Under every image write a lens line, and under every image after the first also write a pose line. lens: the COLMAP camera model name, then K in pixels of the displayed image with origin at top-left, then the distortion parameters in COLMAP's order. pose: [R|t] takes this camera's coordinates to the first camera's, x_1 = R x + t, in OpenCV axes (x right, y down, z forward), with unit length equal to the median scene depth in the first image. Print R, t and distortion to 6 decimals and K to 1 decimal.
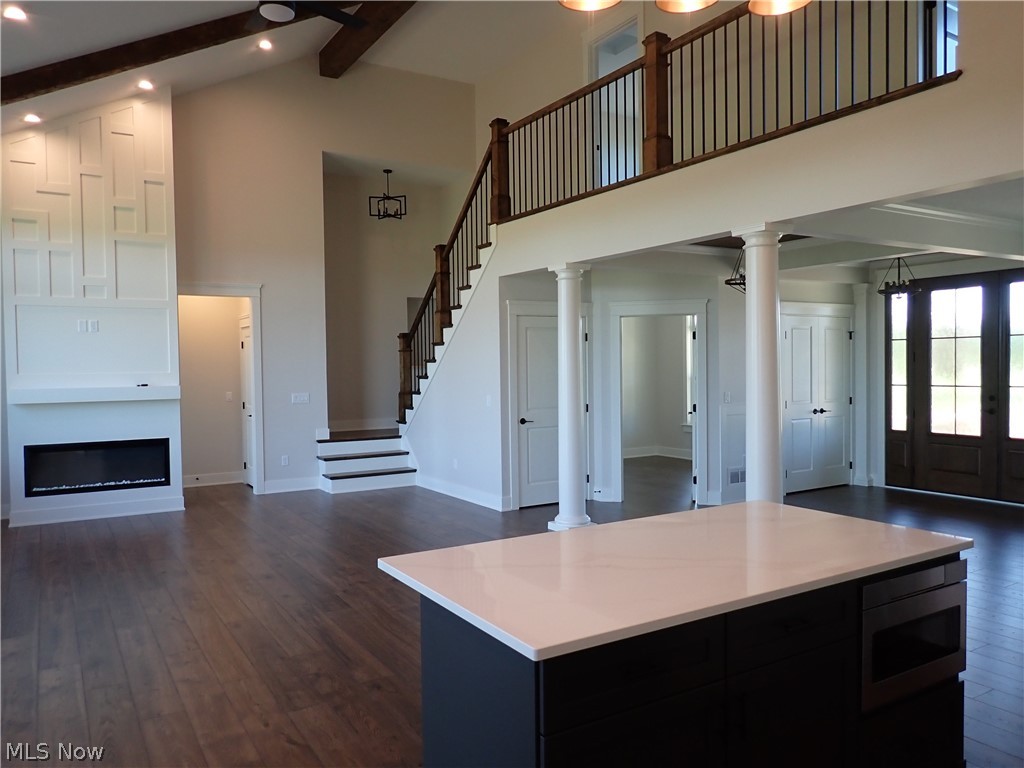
lens RADIAL K [[769.9, 0, 512.0], [0, 769.9, 384.0], [0, 0, 1]] dist [0.002432, 0.006260]
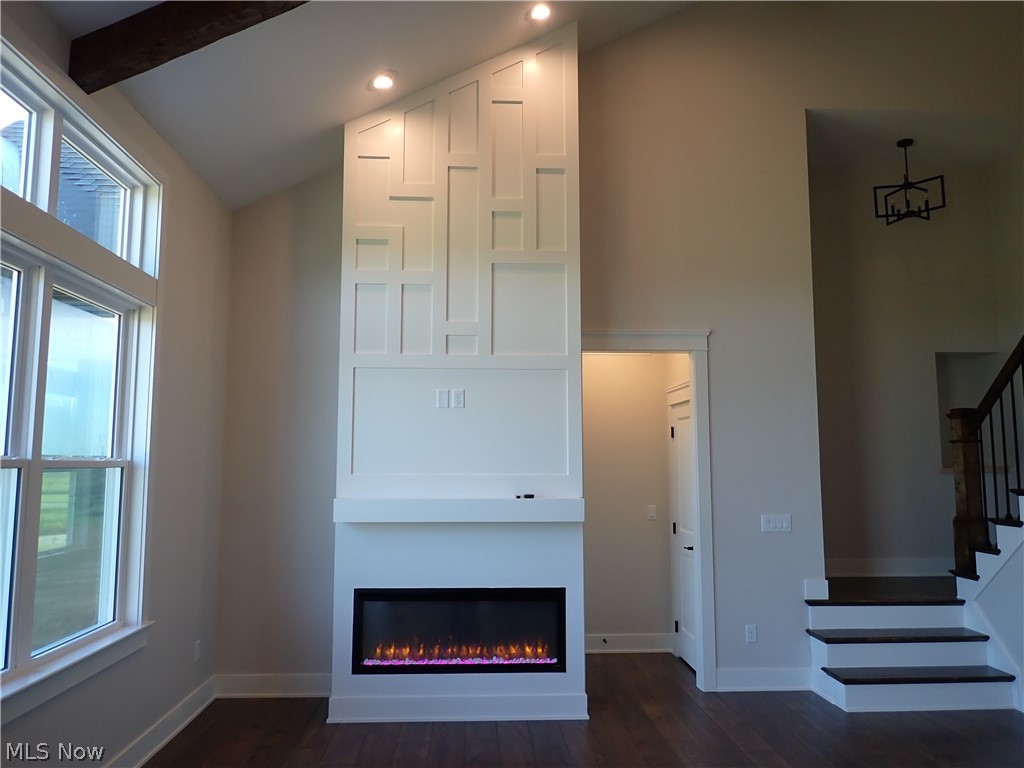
lens RADIAL K [[769.9, 0, 512.0], [0, 769.9, 384.0], [0, 0, 1]] dist [0.002432, 0.006260]
pose [[0.881753, -0.035537, -0.470370, -0.188136], [-0.024450, 0.992375, -0.120809, -0.011114], [0.471077, 0.118025, 0.874161, 0.424333]]
